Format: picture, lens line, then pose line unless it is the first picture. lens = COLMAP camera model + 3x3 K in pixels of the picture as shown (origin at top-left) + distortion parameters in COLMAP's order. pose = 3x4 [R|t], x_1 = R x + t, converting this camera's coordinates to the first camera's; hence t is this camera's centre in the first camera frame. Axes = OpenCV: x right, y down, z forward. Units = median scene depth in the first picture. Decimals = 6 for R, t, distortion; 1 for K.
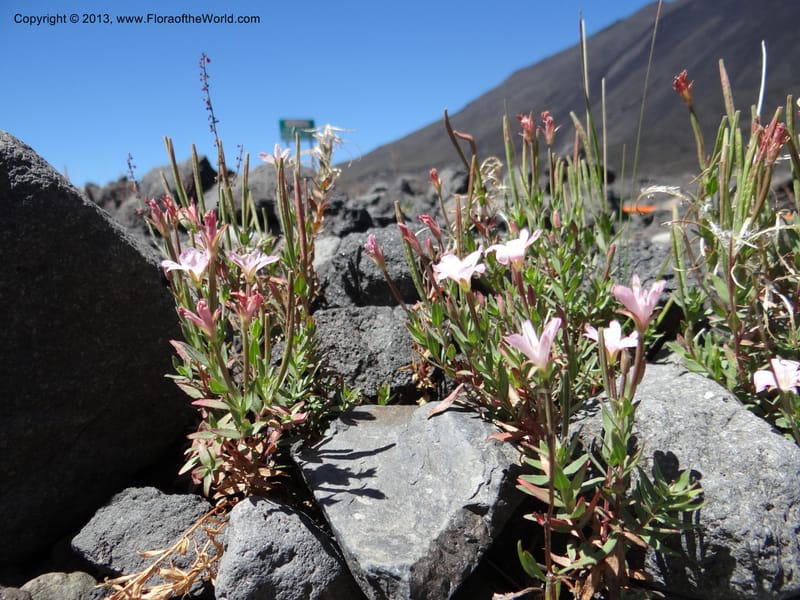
lens RADIAL K [[627.7, 0, 393.5], [0, 627.7, 296.5], [0, 0, 1]] dist [-0.010156, -0.003274]
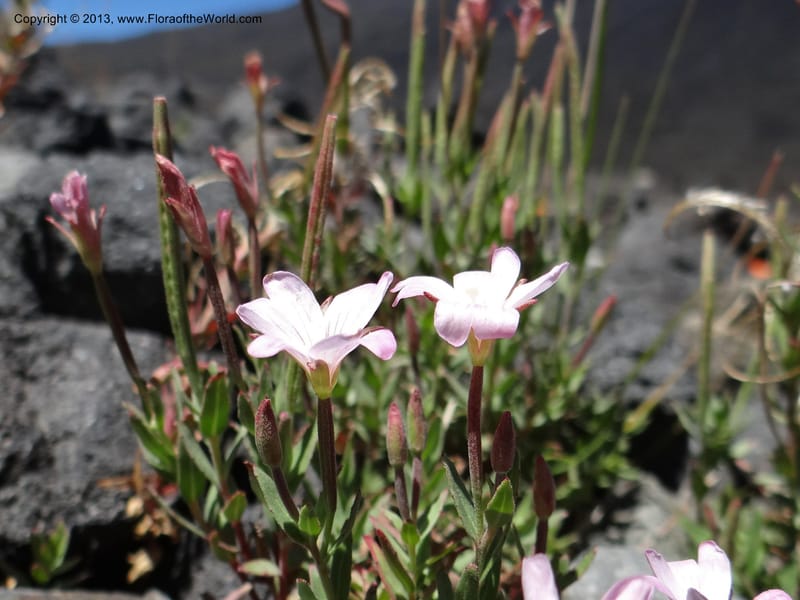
lens RADIAL K [[951.2, 0, 406.1], [0, 951.2, 295.8], [0, 0, 1]] dist [-0.028100, 0.000000]
pose [[0.945668, 0.169750, 0.277304, 0.005637], [-0.171912, 0.984971, -0.016688, -0.047329], [-0.275970, -0.031891, 0.960637, 0.381207]]
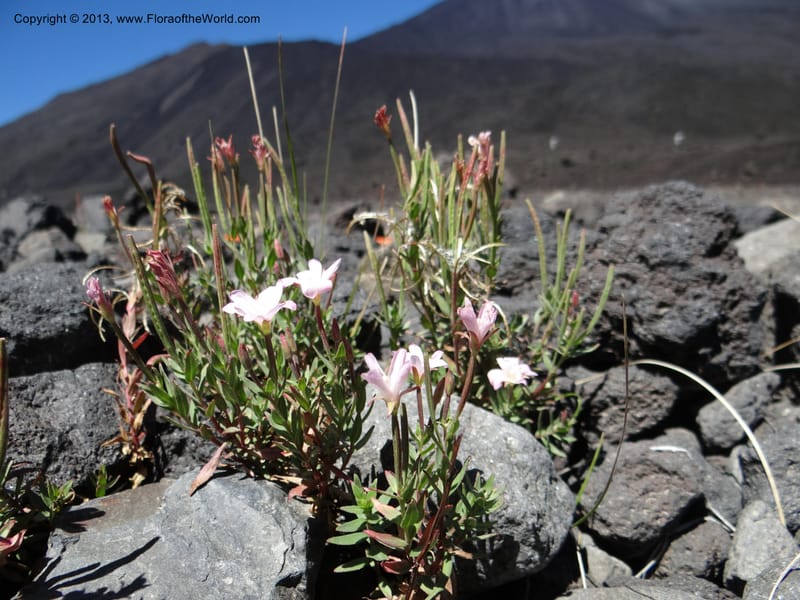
lens RADIAL K [[627.7, 0, 401.3], [0, 627.7, 295.6], [0, 0, 1]] dist [-0.010156, -0.003274]
pose [[0.784058, -0.090312, 0.614083, -0.201788], [0.121729, 0.992518, -0.009454, -0.023262], [-0.608634, 0.082164, 0.789185, 0.154083]]
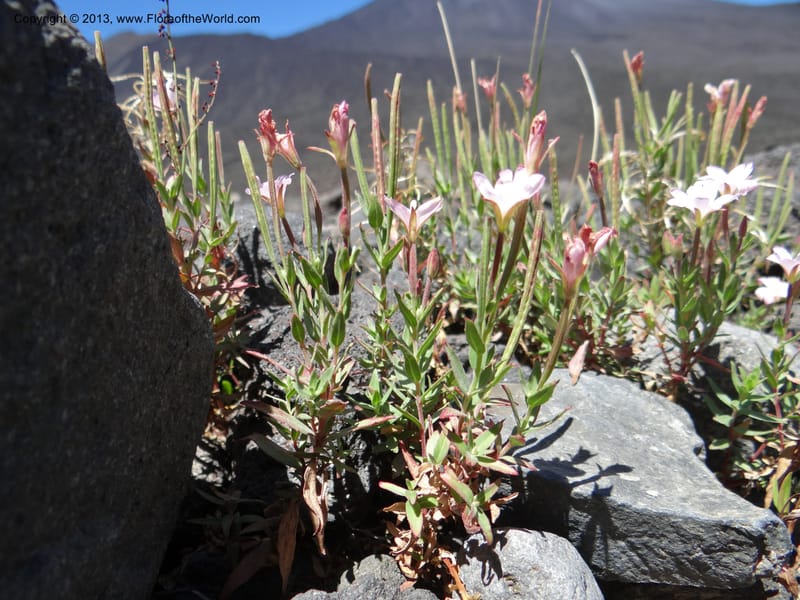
lens RADIAL K [[627.7, 0, 394.7], [0, 627.7, 298.2], [0, 0, 1]] dist [-0.010156, -0.003274]
pose [[0.723366, -0.094968, 0.683903, -0.706189], [0.120414, 0.992668, 0.010482, 0.029418], [-0.679884, 0.074769, 0.729498, 0.489123]]
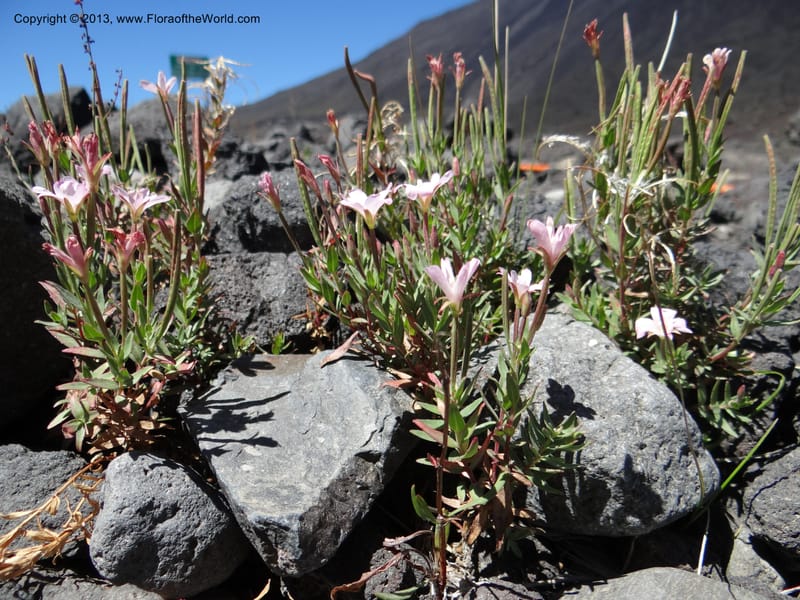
lens RADIAL K [[627.7, 0, 397.4], [0, 627.7, 300.7], [0, 0, 1]] dist [-0.010156, -0.003274]
pose [[0.986063, 0.009524, 0.166100, 0.008322], [-0.022924, 0.996615, 0.078946, 0.011922], [-0.164786, -0.081654, 0.982944, 0.031089]]
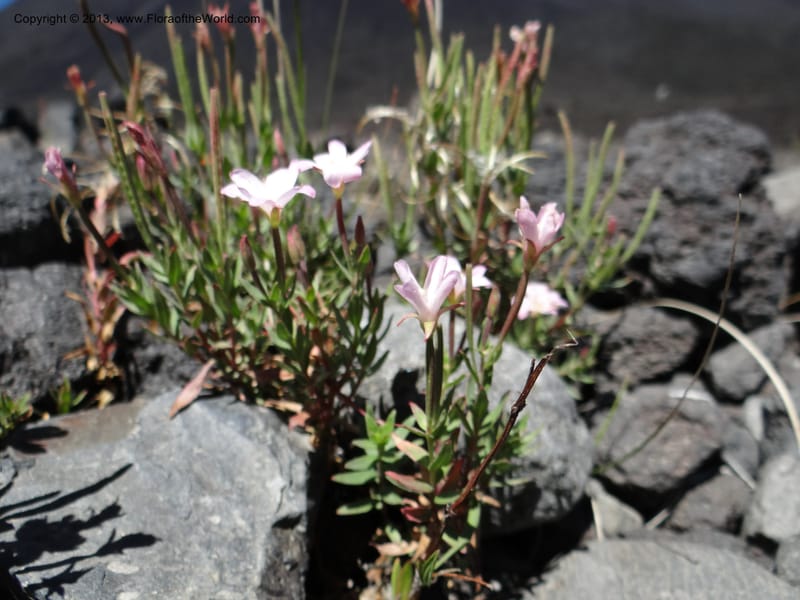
lens RADIAL K [[627.7, 0, 402.3], [0, 627.7, 299.1], [0, 0, 1]] dist [-0.010156, -0.003274]
pose [[0.760584, -0.106492, 0.640446, -0.174668], [0.058701, 0.993696, 0.095516, 0.010279], [-0.646580, -0.035053, 0.762040, 0.293434]]
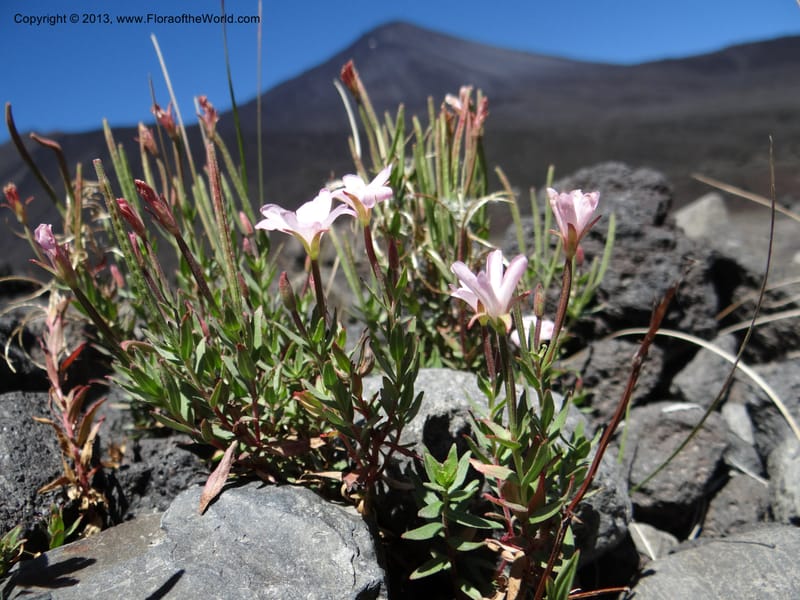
lens RADIAL K [[627.7, 0, 401.2], [0, 627.7, 293.7], [0, 0, 1]] dist [-0.010156, -0.003274]
pose [[0.629764, -0.096515, 0.770767, -0.260086], [0.244503, 0.966445, -0.078757, 0.080452], [-0.737303, 0.238053, 0.632230, 0.406569]]
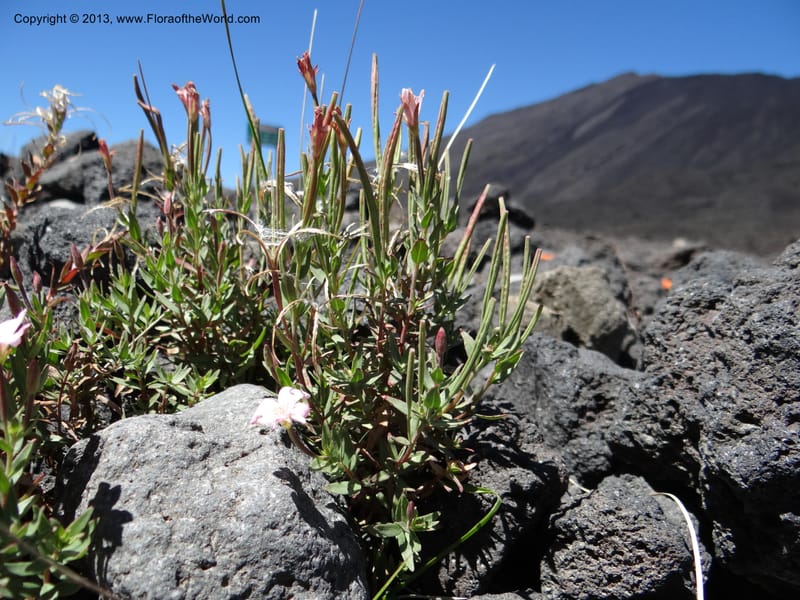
lens RADIAL K [[627.7, 0, 406.2], [0, 627.7, 294.2], [0, 0, 1]] dist [-0.010156, -0.003274]
pose [[0.985251, 0.141058, 0.096870, 0.566798], [-0.136805, 0.989373, -0.049256, -0.003853], [-0.102788, 0.035277, 0.994077, 0.121451]]
